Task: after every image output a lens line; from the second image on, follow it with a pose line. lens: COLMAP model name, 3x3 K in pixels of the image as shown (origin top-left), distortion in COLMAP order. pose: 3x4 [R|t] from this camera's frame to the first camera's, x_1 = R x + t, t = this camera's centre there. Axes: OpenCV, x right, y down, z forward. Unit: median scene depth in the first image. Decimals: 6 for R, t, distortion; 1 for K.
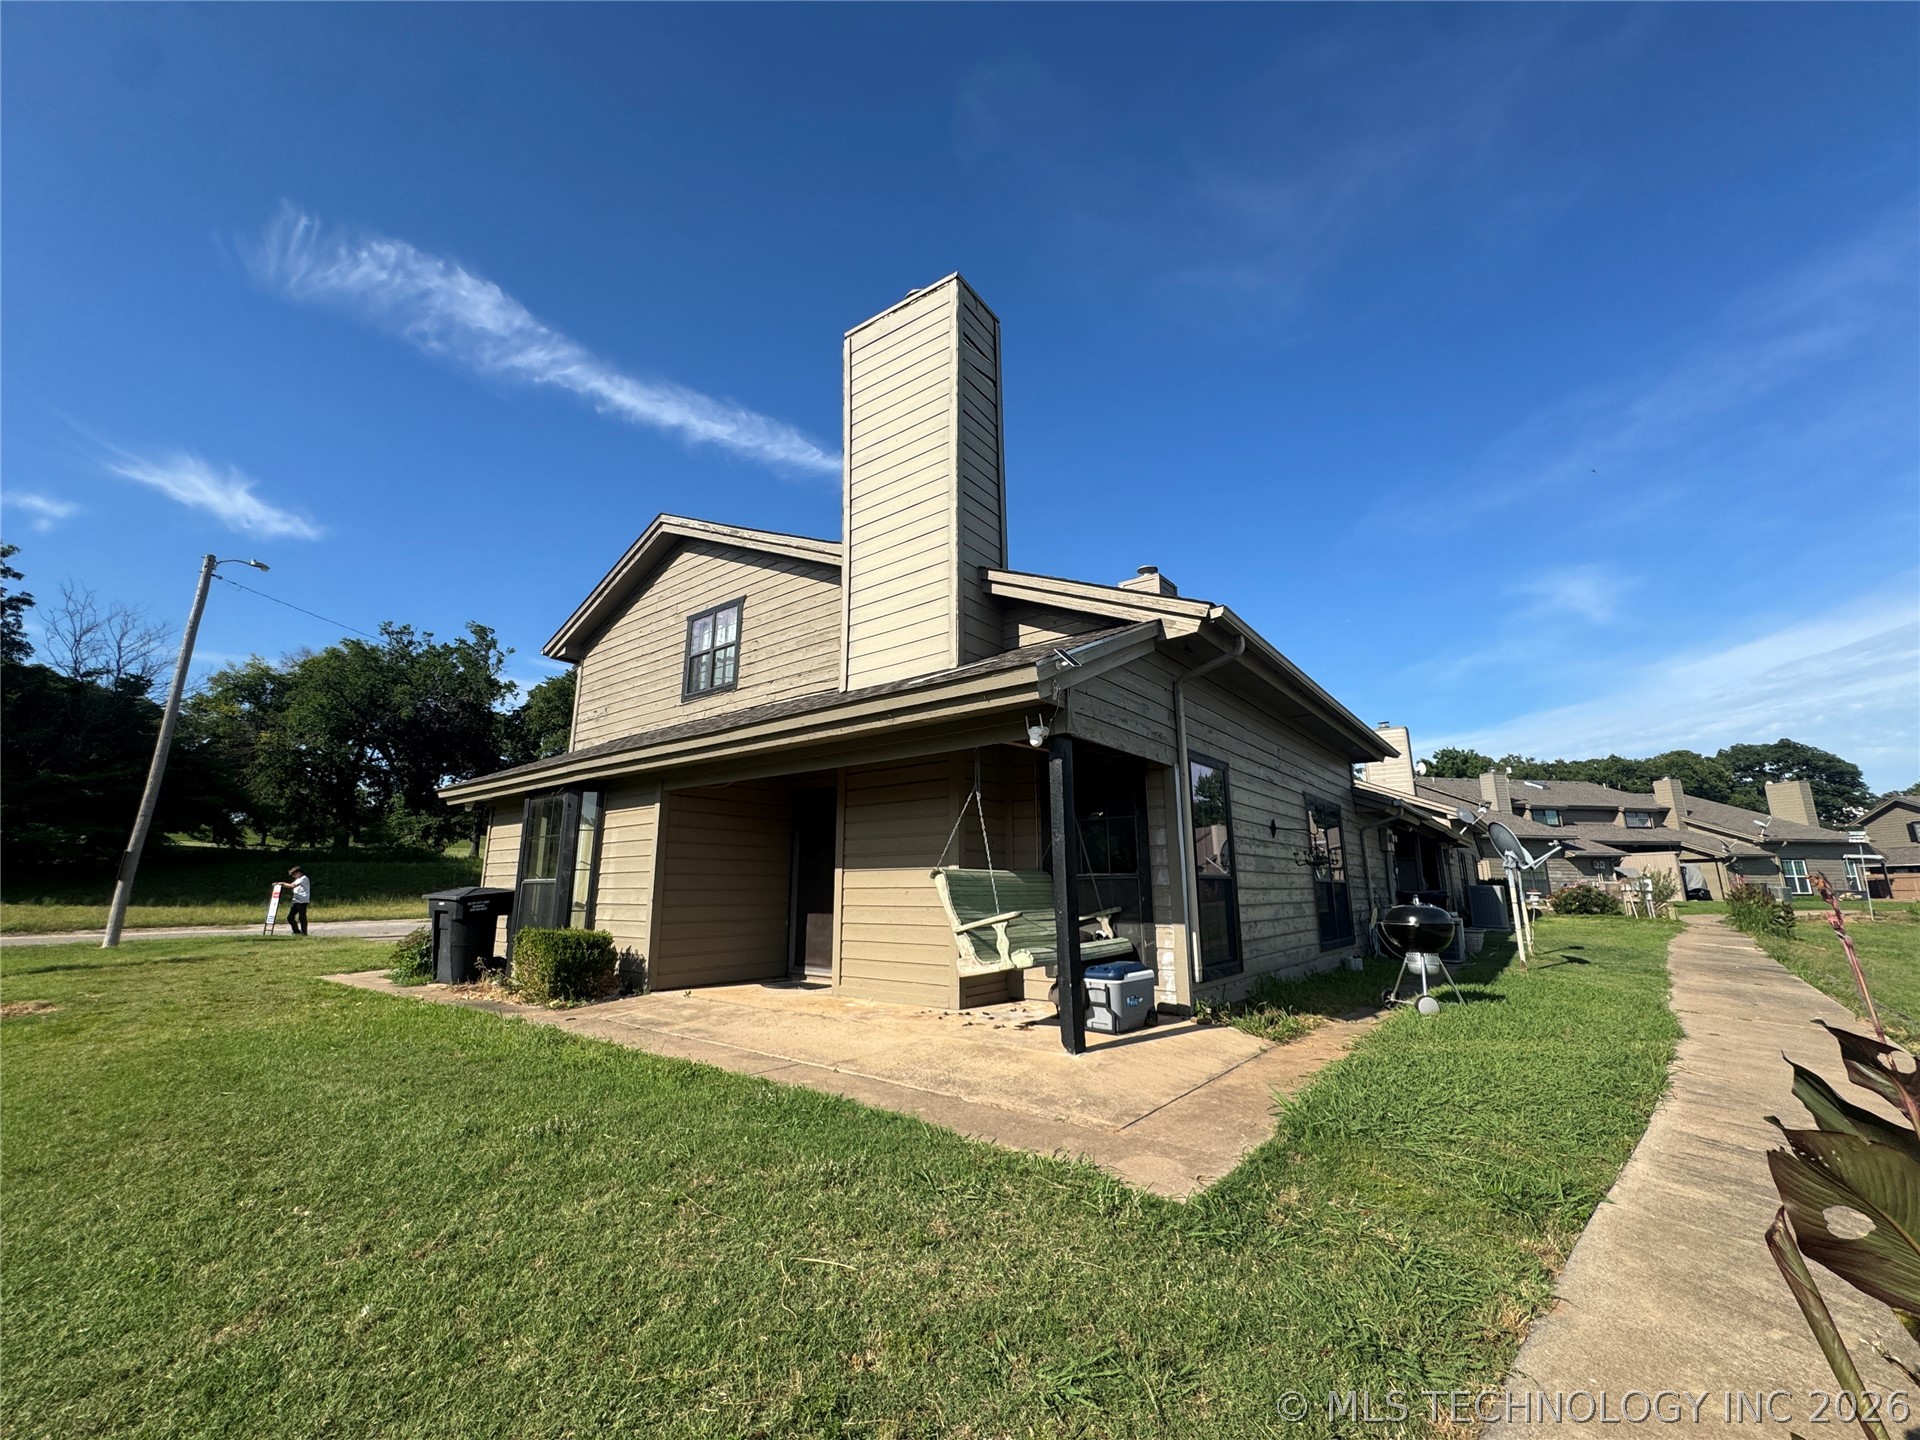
lens RADIAL K [[763.1, 0, 955.6], [0, 763.1, 721.8], [0, 0, 1]] dist [-0.001053, -0.000045]
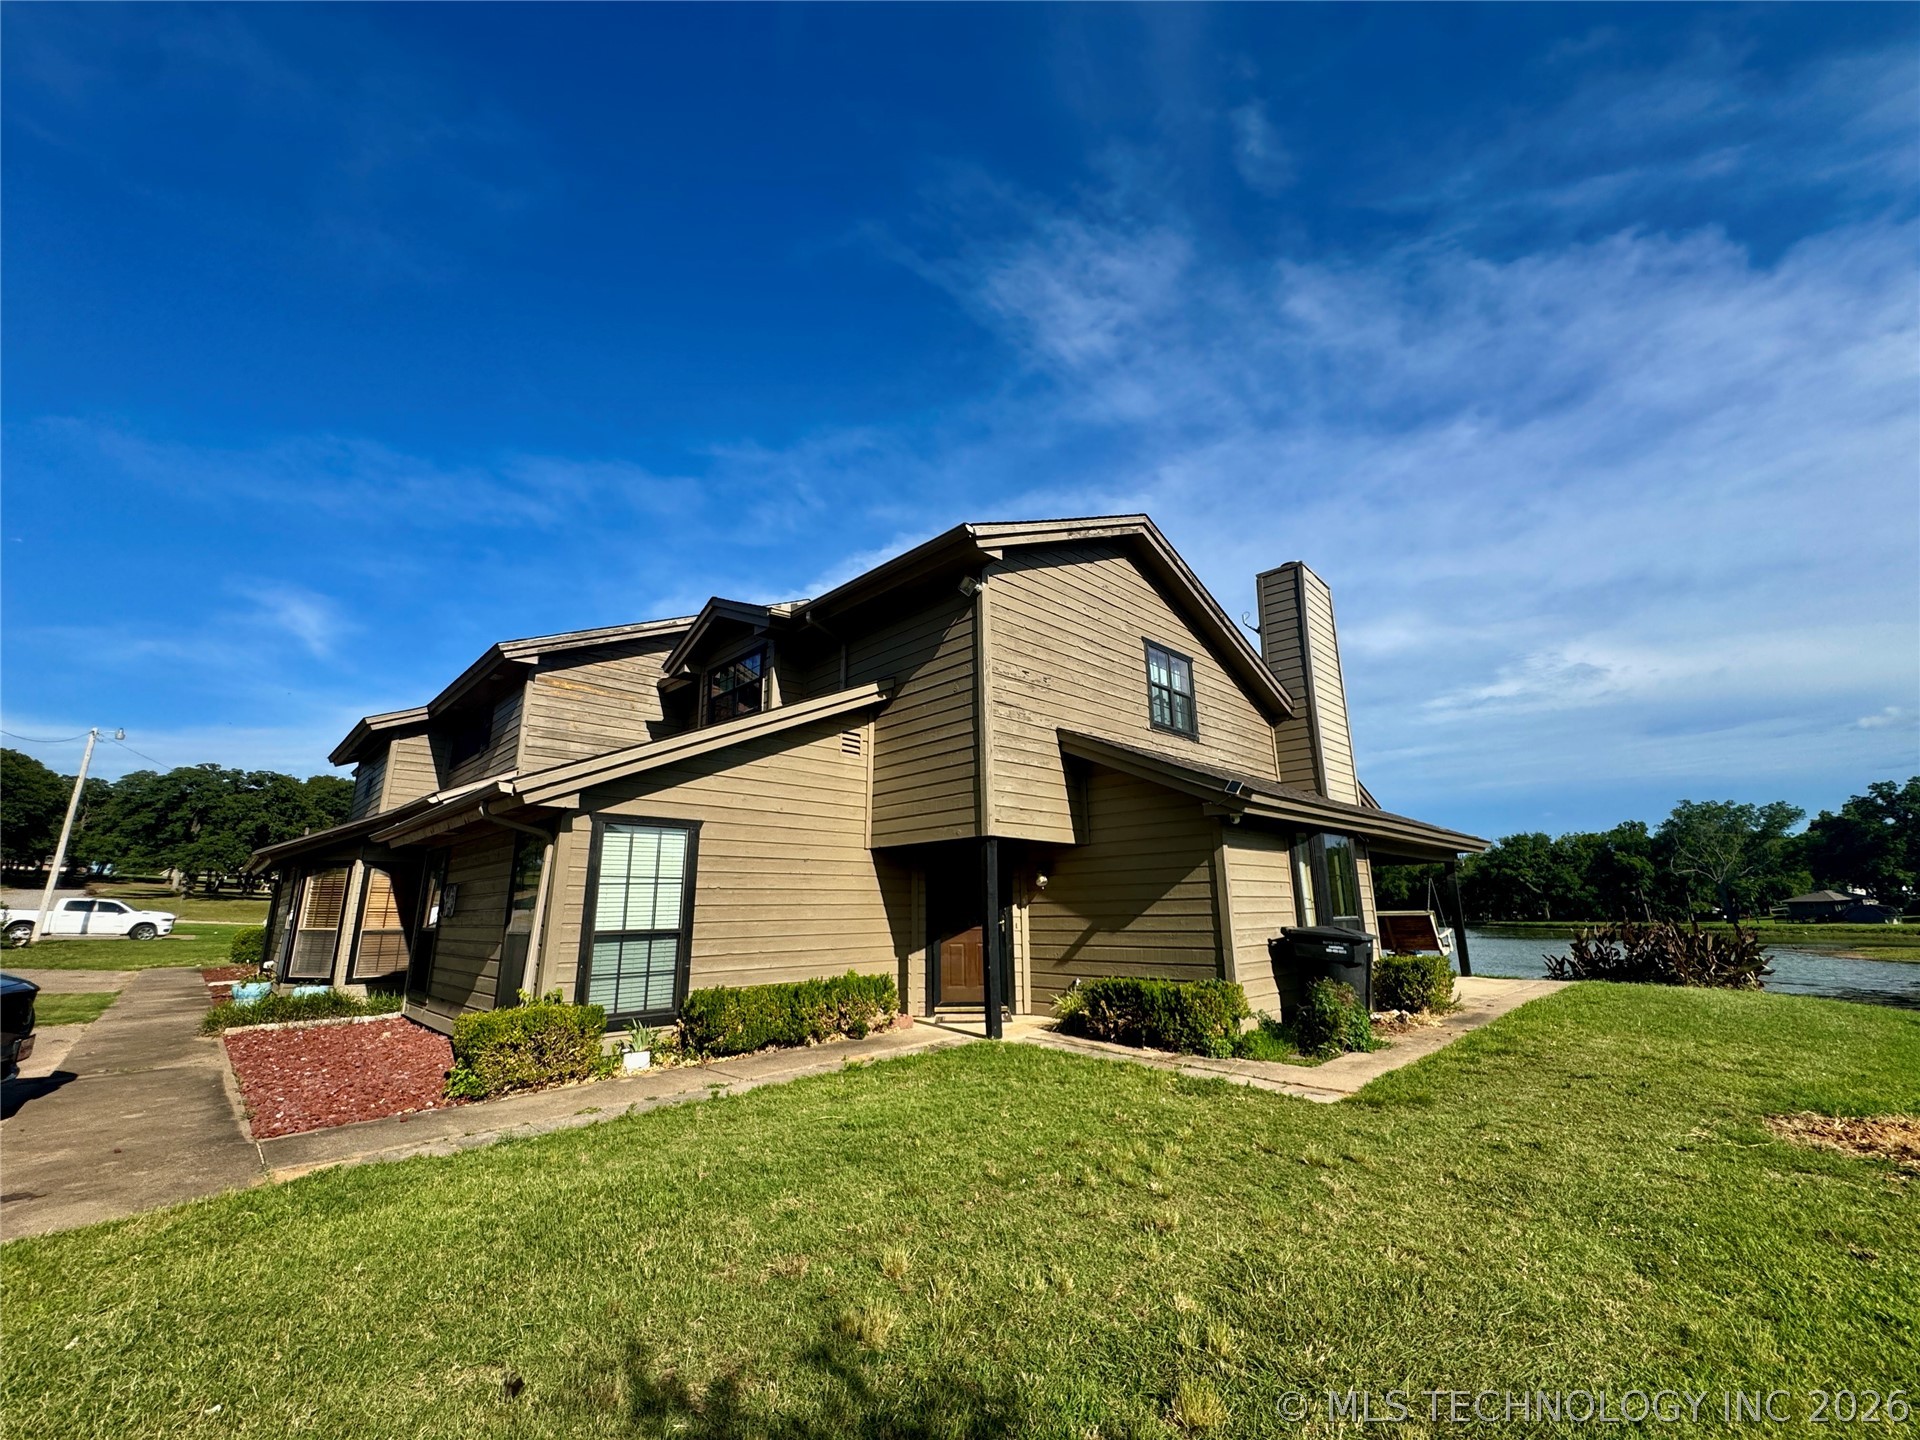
lens RADIAL K [[763.1, 0, 955.6], [0, 763.1, 721.8], [0, 0, 1]] dist [-0.001053, -0.000045]
pose [[0.138279, 0.237888, 0.961399, -1.335079], [-0.207181, 0.956195, -0.206801, 0.219792], [-0.968481, -0.170588, 0.181507, 1.083308]]
